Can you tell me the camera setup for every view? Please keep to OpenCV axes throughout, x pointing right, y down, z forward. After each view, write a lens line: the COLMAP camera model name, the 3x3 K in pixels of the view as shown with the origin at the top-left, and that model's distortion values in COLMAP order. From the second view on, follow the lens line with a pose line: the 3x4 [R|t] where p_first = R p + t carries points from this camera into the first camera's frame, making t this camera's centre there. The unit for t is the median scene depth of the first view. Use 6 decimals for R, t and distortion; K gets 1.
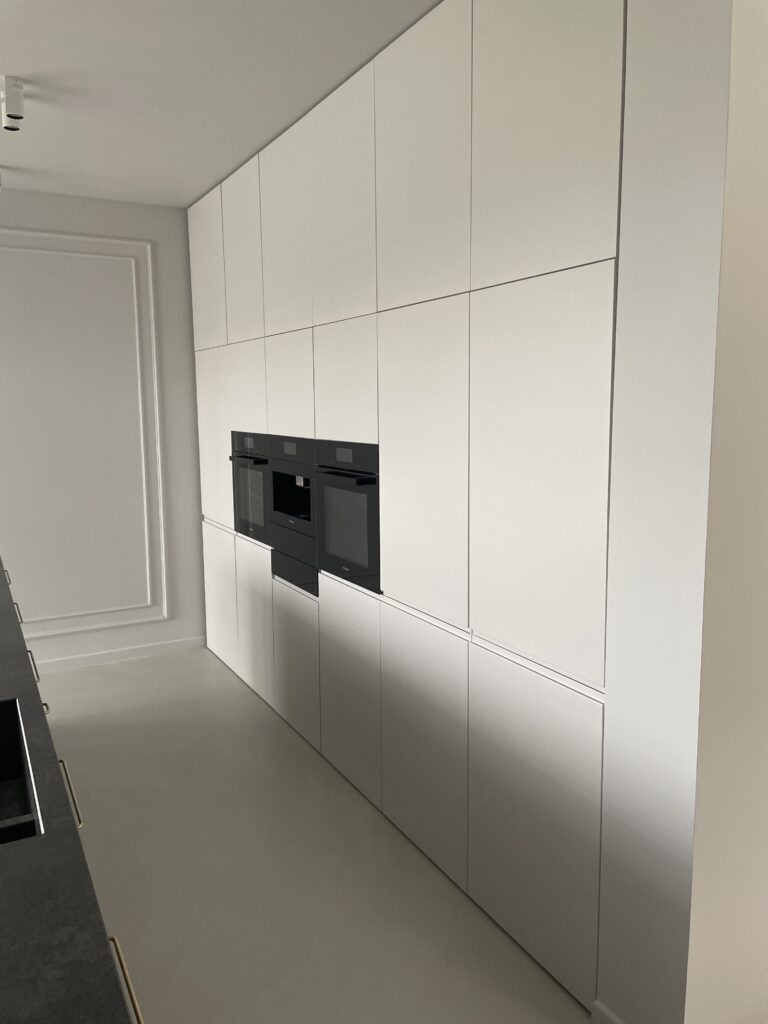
lens RADIAL K [[772.2, 0, 384.3], [0, 772.2, 509.2], [0, 0, 1]] dist [0.069027, -0.042010]
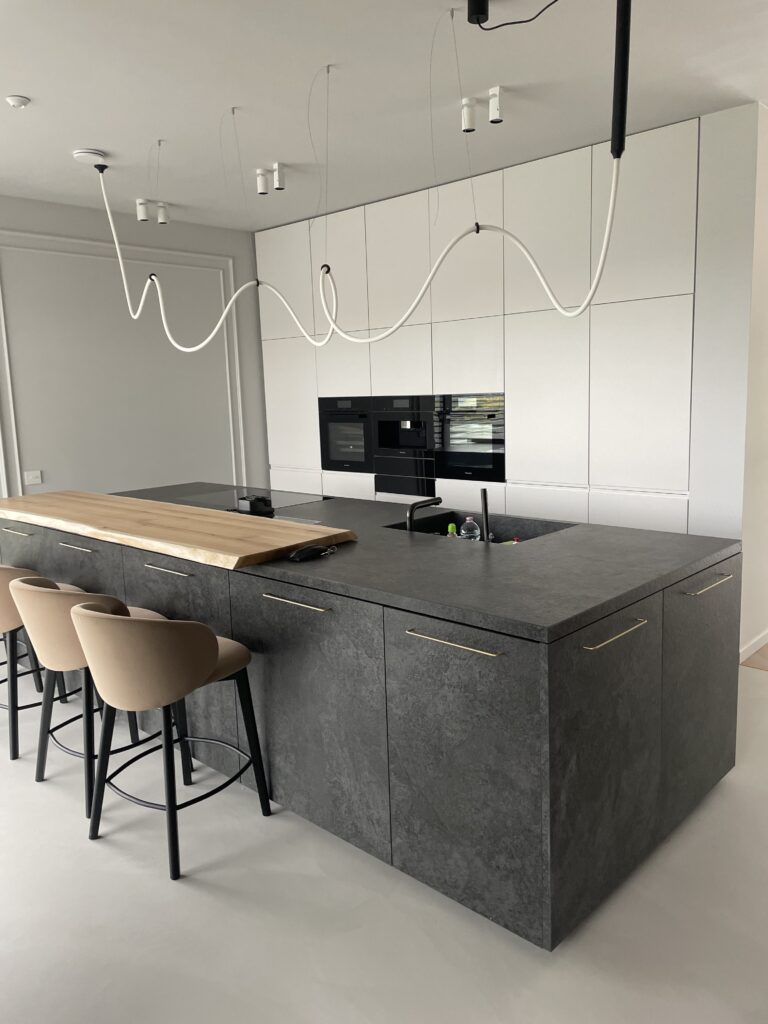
lens RADIAL K [[772.2, 0, 379.3], [0, 772.2, 508.9], [0, 0, 1]] dist [0.069027, -0.042010]
pose [[0.955076, -0.065958, 0.288929, -0.474006], [0.062943, 0.997822, 0.019723, 0.073499], [-0.289600, -0.000651, 0.957147, -0.338694]]
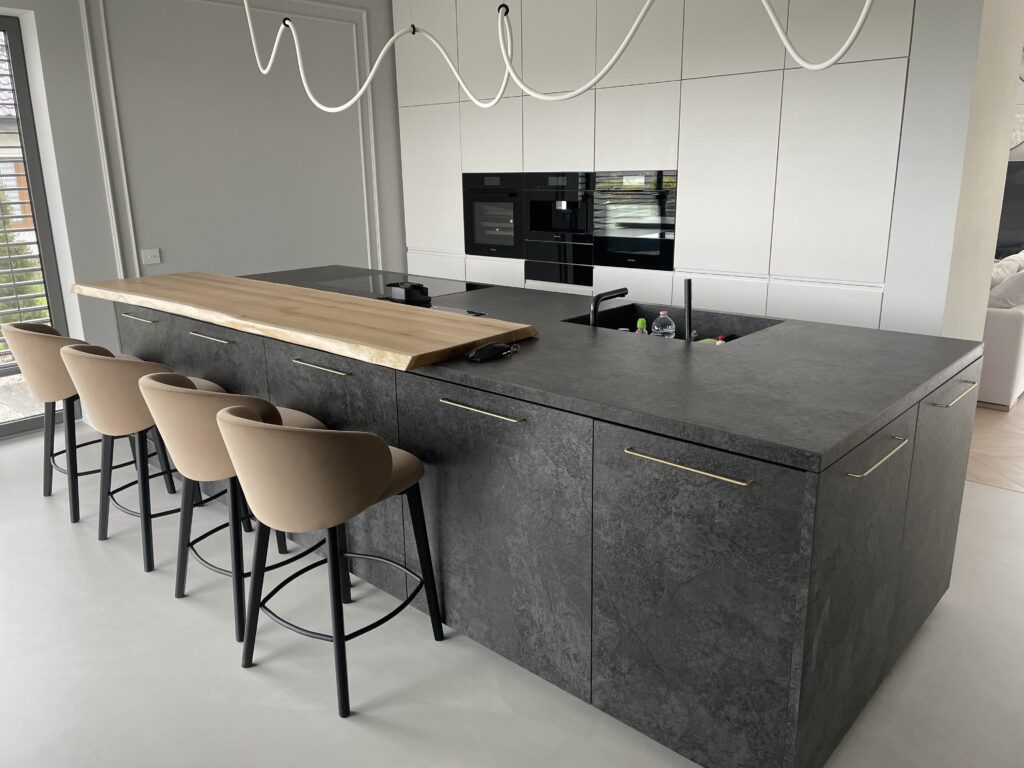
lens RADIAL K [[772.2, 0, 518.1], [0, 772.2, 379.3], [0, 0, 1]] dist [0.069027, -0.042010]
pose [[0.947044, -0.086186, 0.309320, -0.498443], [0.047723, 0.990386, 0.129839, 0.068040], [-0.317536, -0.108202, 0.942053, -0.246772]]
